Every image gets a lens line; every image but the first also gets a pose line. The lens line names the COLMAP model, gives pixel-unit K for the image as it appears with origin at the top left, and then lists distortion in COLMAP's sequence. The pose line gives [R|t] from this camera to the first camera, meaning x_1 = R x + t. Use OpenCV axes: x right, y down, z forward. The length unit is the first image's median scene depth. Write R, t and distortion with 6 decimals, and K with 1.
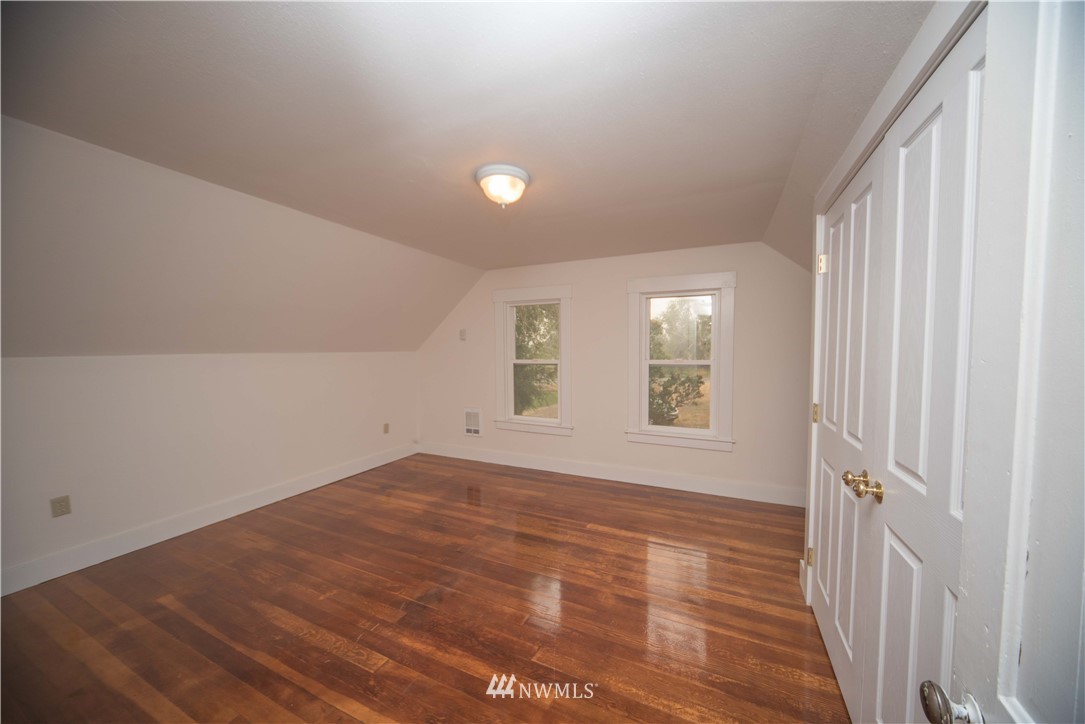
lens RADIAL K [[376.6, 0, 551.2], [0, 376.6, 368.5], [0, 0, 1]] dist [-0.000574, -0.000045]
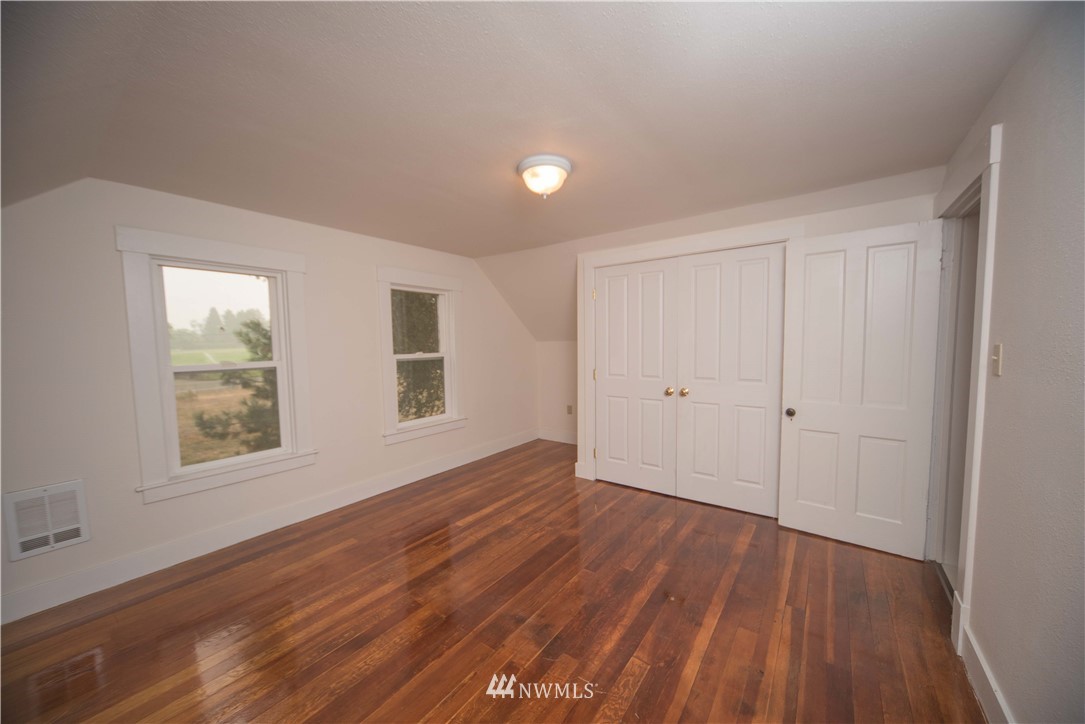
lens RADIAL K [[376.6, 0, 553.5], [0, 376.6, 362.8], [0, 0, 1]] dist [-0.000574, -0.000045]
pose [[0.206585, -0.053393, 0.976971, -0.739838], [0.064233, 0.997096, 0.040910, -0.021309], [-0.976318, 0.054302, 0.209415, 0.509535]]
